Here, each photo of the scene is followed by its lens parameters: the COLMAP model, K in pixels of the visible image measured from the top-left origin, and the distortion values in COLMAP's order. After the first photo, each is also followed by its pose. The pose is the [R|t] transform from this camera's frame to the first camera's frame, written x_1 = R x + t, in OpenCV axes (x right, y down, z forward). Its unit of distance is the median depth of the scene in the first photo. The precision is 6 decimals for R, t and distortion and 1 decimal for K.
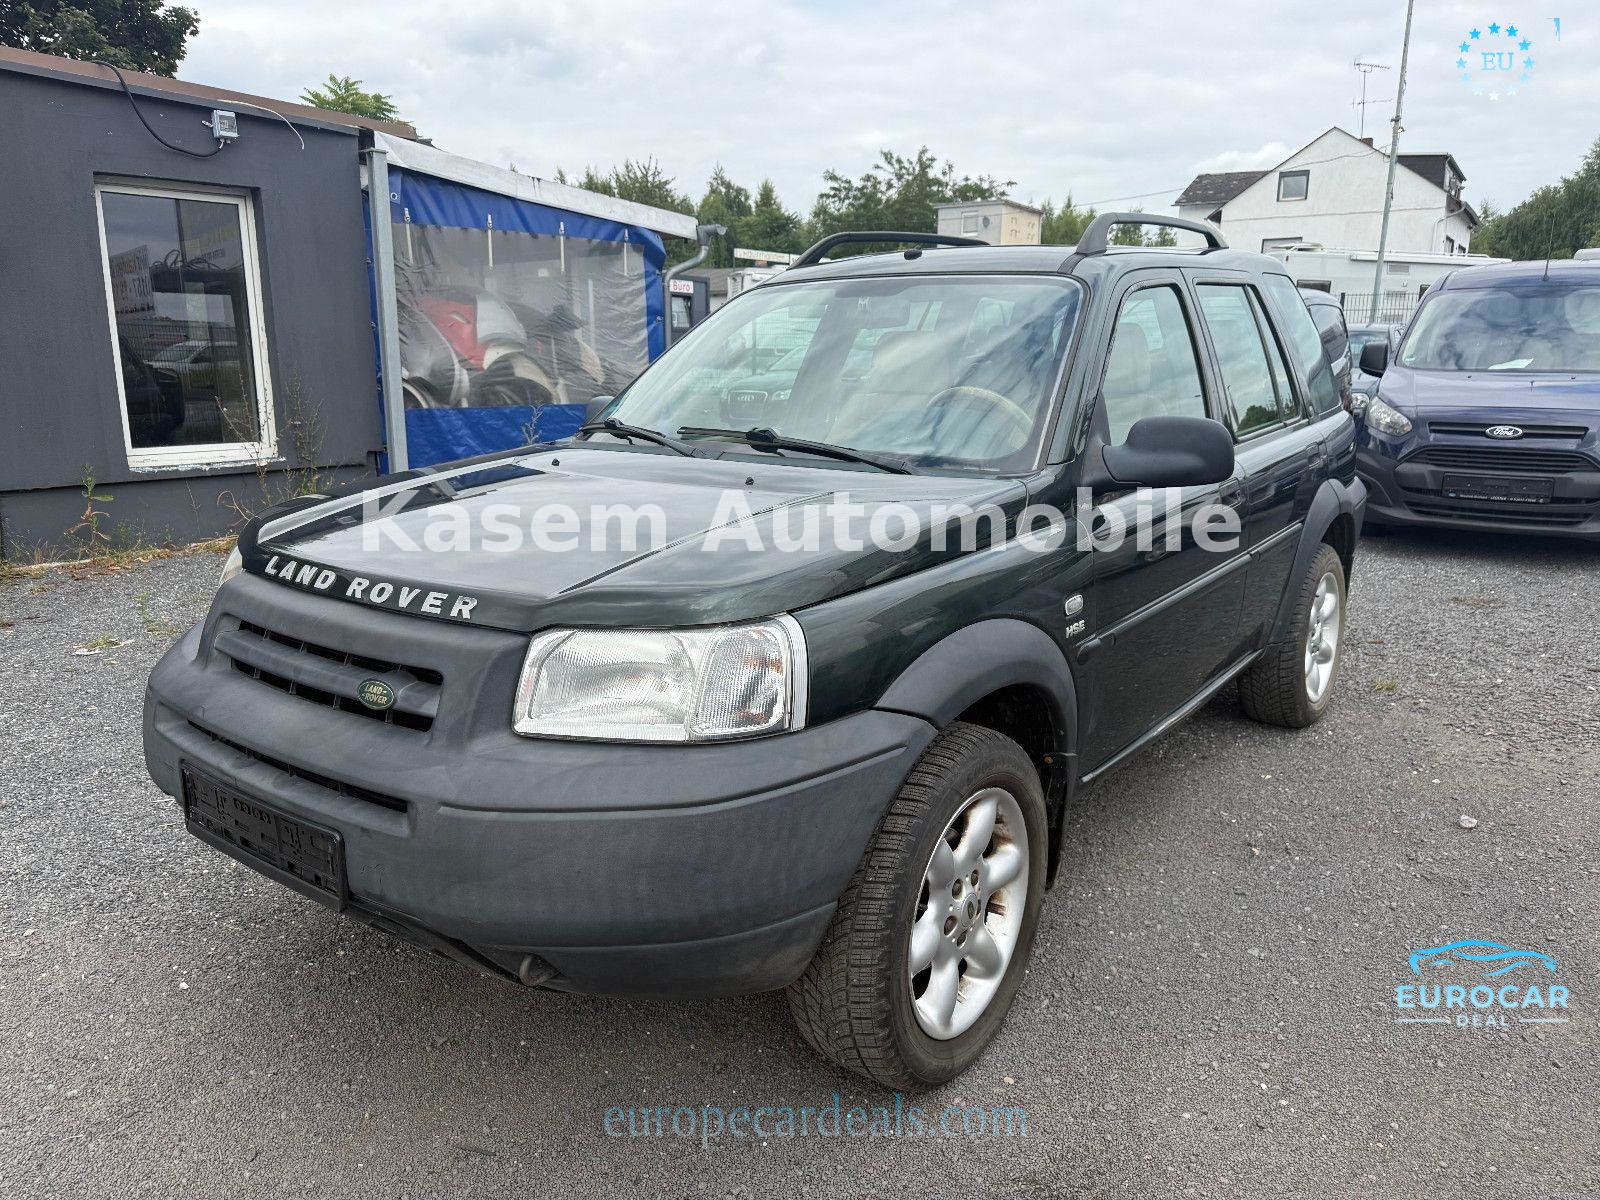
lens RADIAL K [[1223.4, 0, 800.0], [0, 1223.4, 600.0], [0, 0, 1]] dist [0.000127, -0.000964]
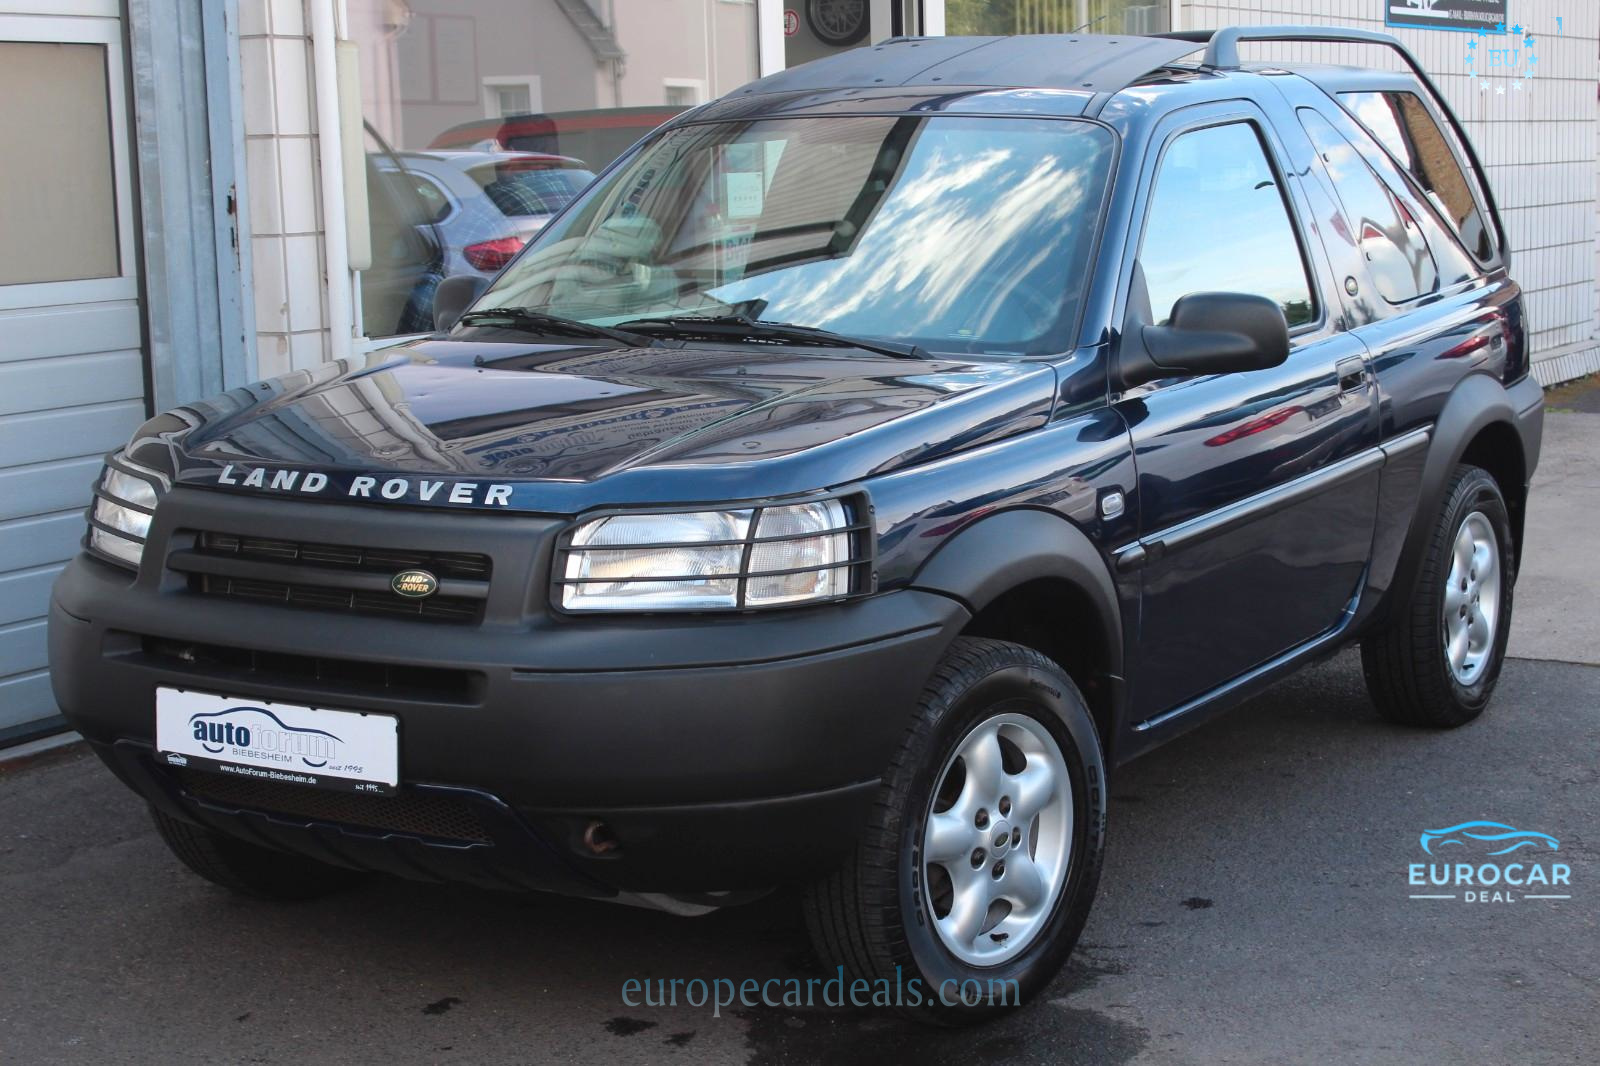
lens RADIAL K [[2930.3, 0, 800.0], [0, 2930.3, 533.0], [0, 0, 1]] dist [-0.331357, 0.080928]
pose [[0.995968, -0.022509, 0.086843, -0.231349], [0.028192, 0.997501, -0.064780, 0.192085], [-0.085168, 0.066967, 0.994114, -1.346347]]
